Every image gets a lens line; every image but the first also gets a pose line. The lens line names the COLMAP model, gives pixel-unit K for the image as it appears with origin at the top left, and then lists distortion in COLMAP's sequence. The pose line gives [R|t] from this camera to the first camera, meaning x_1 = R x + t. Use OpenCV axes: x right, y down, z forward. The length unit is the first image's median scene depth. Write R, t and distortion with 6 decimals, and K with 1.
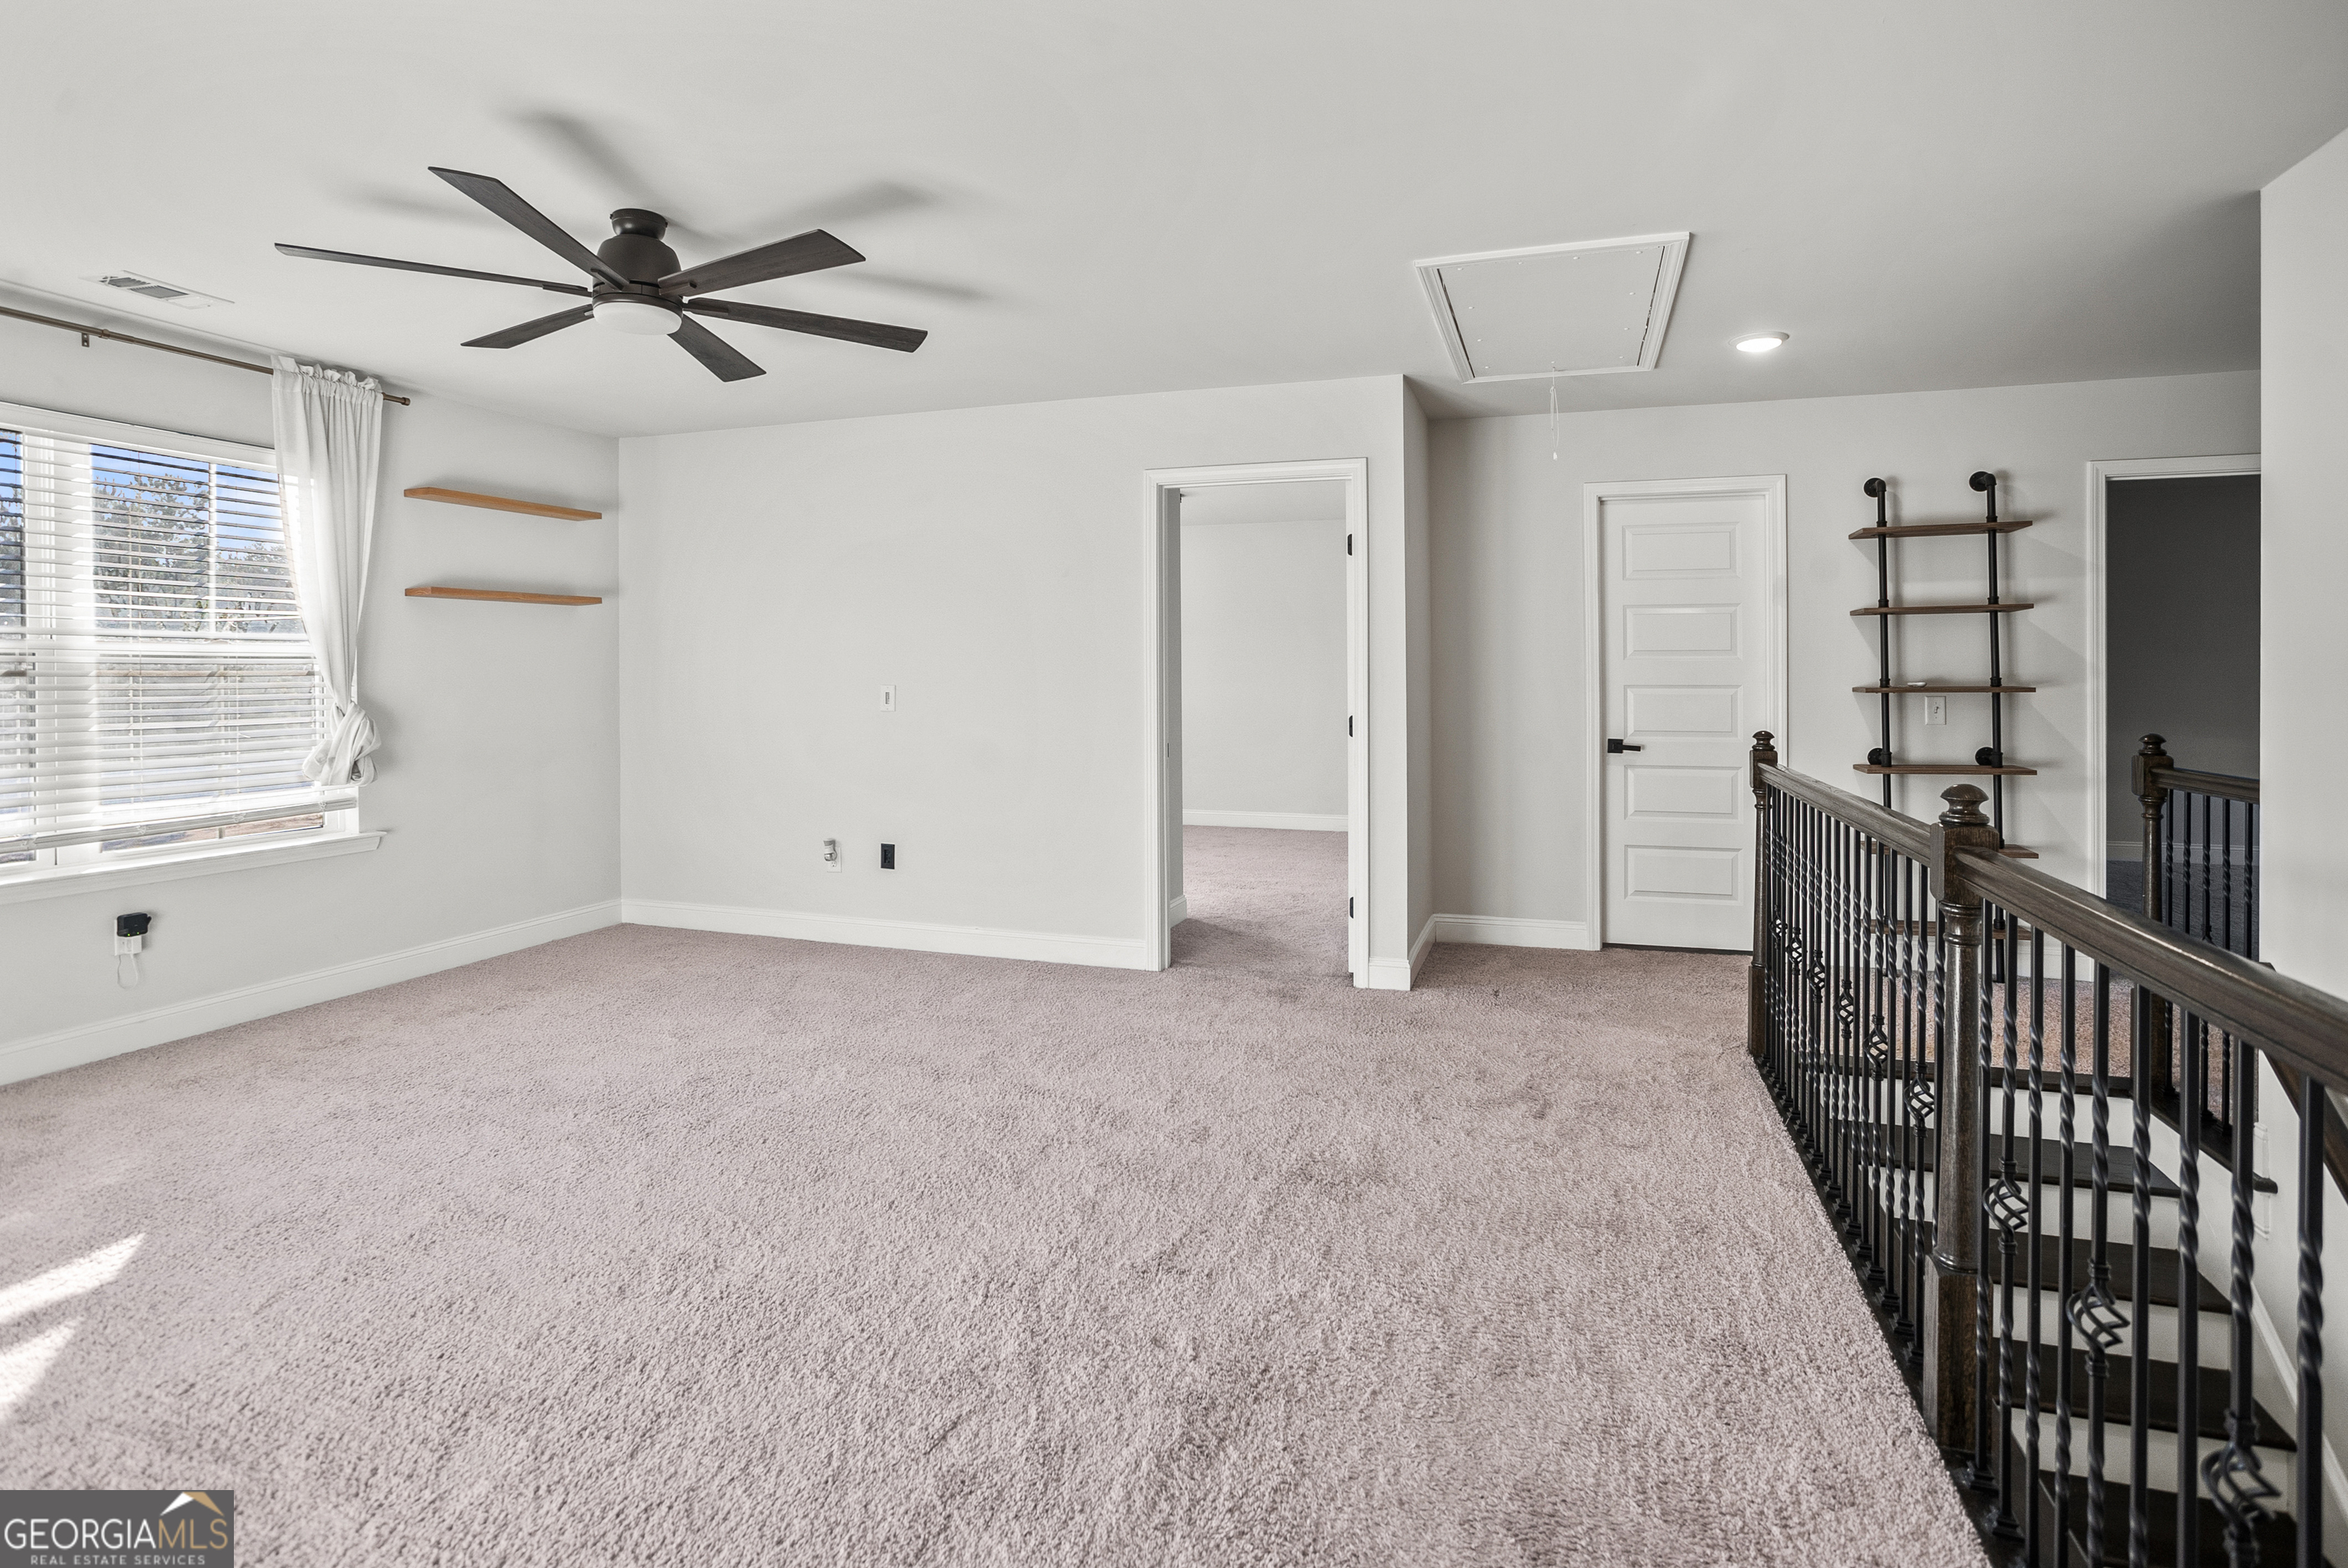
lens RADIAL K [[1164.2, 0, 1173.1], [0, 1164.2, 724.4], [0, 0, 1]] dist [-0.061841, 0.032704]
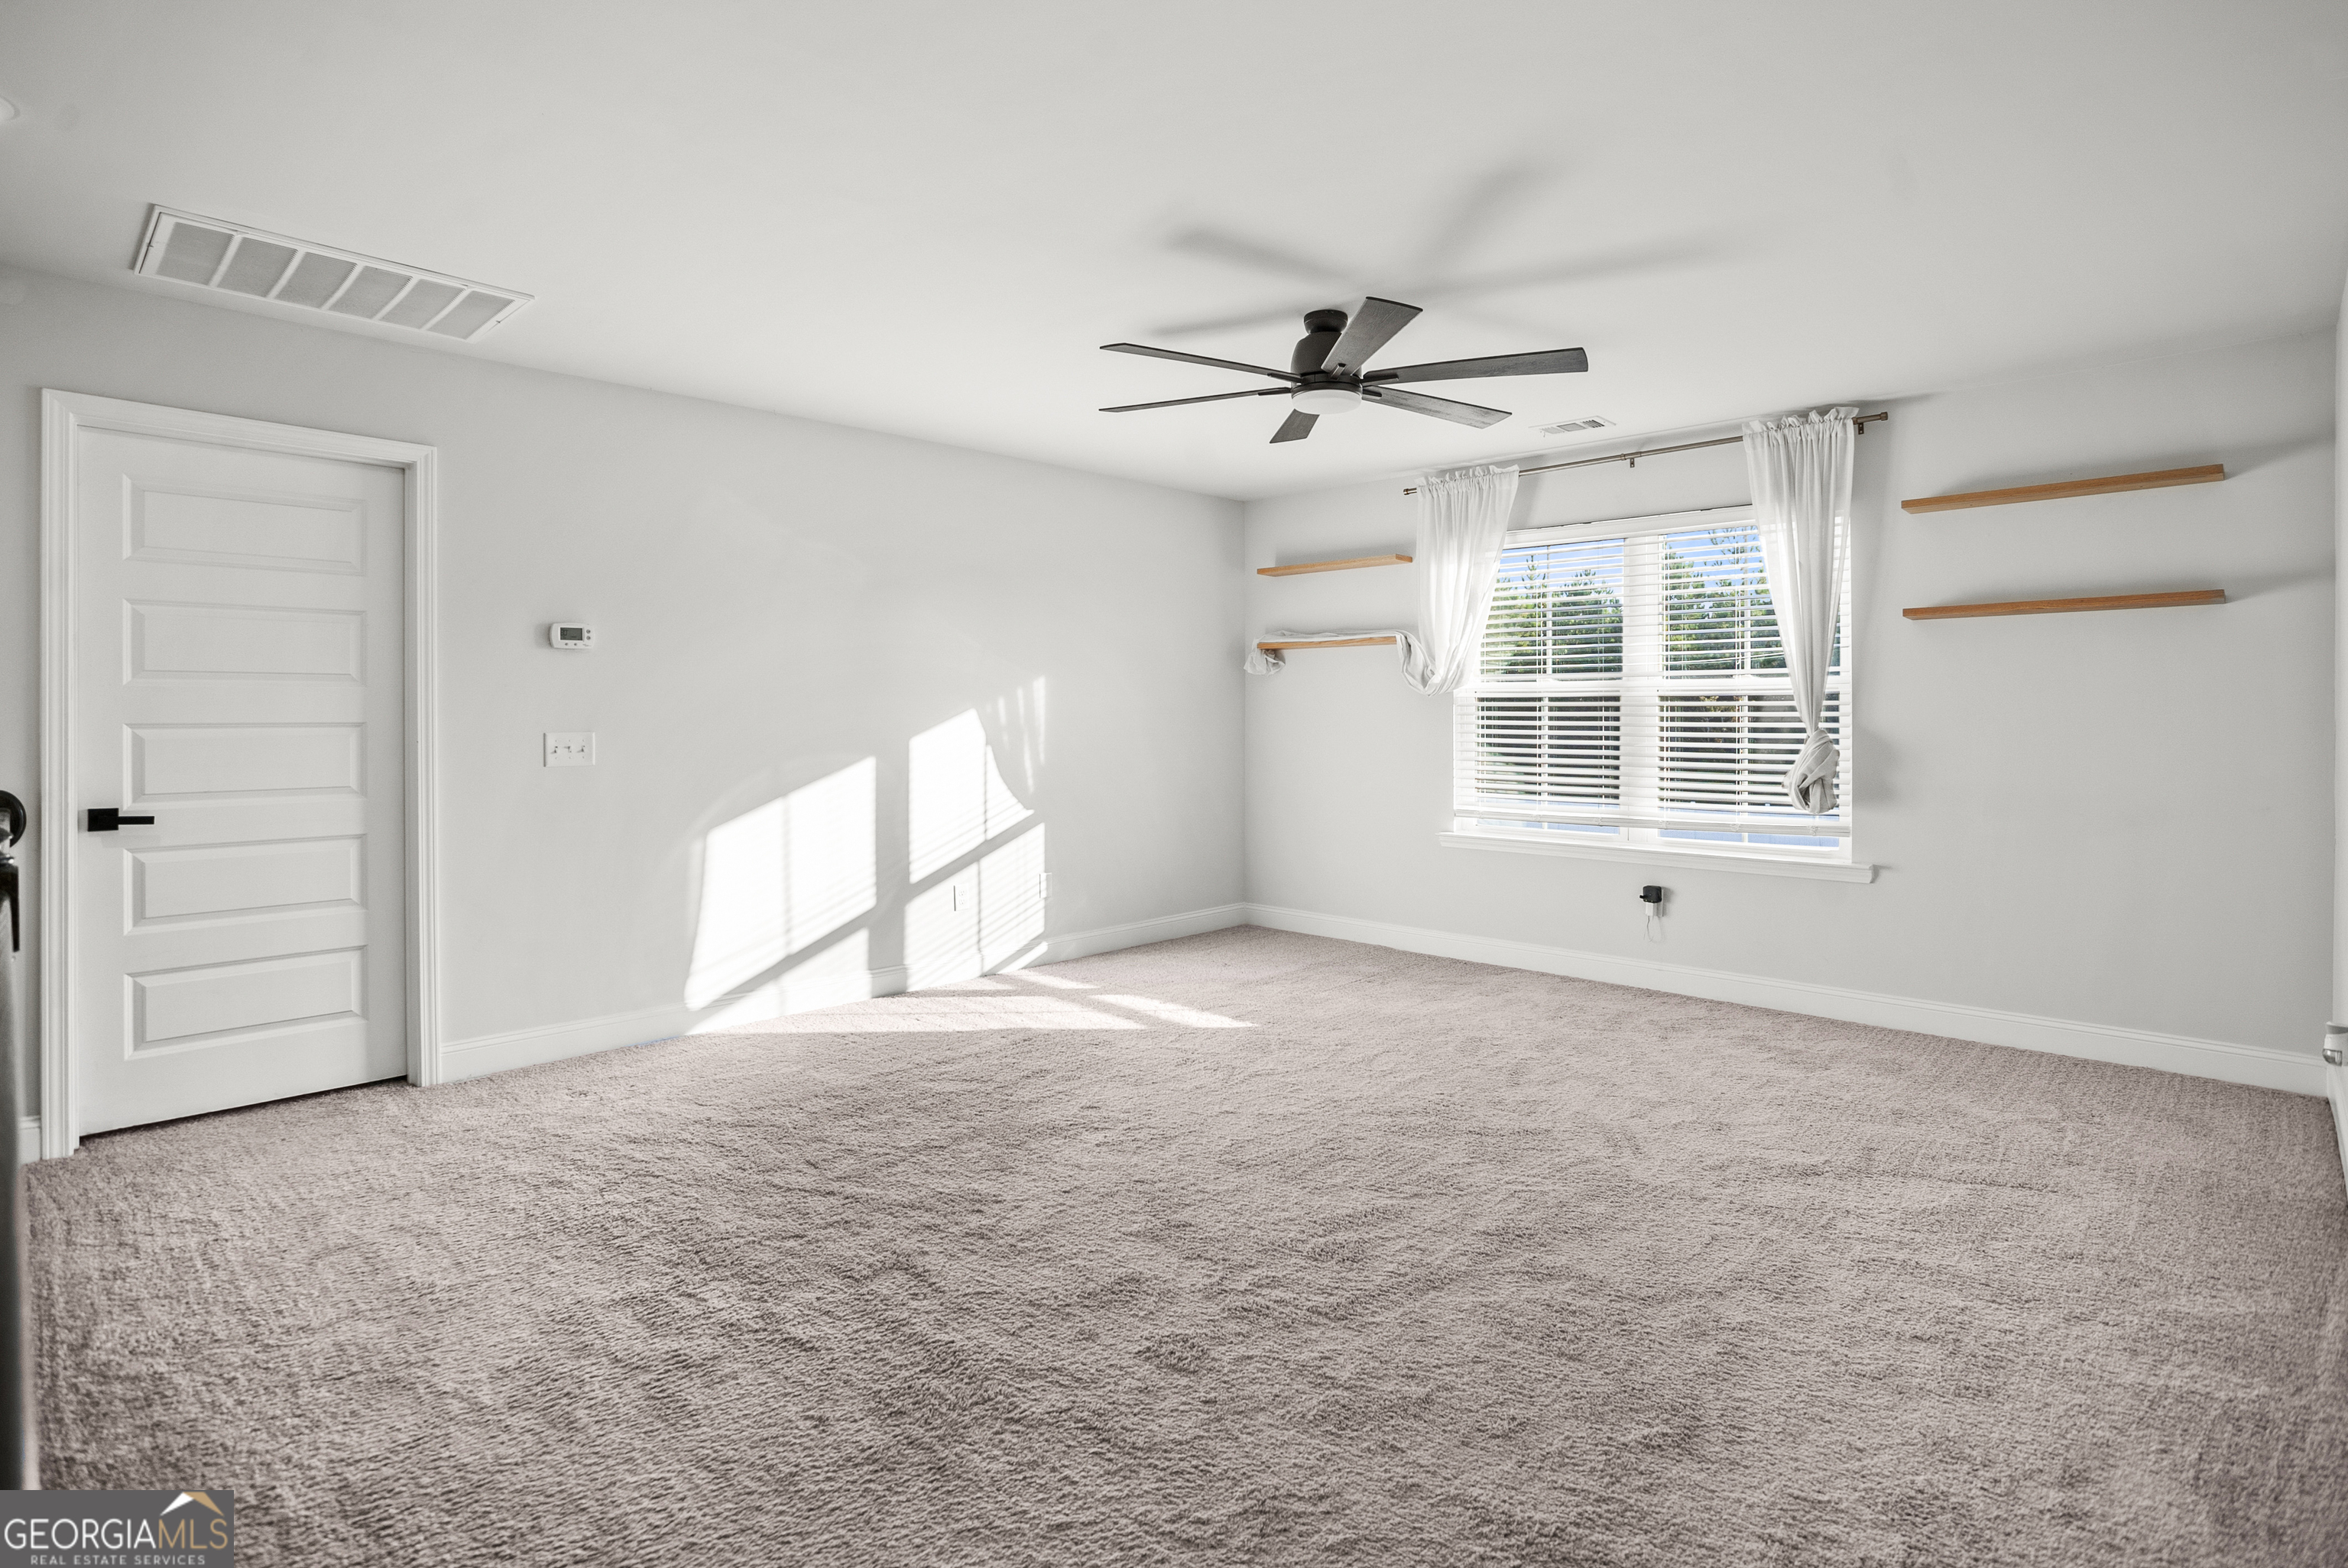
lens RADIAL K [[1164.2, 0, 1173.1], [0, 1164.2, 724.4], [0, 0, 1]] dist [-0.061841, 0.032704]
pose [[-0.429772, 0.007095, -0.902910, 0.525064], [-0.042706, 0.998690, 0.028175, -0.034383], [0.901927, 0.050669, -0.428906, 1.057183]]
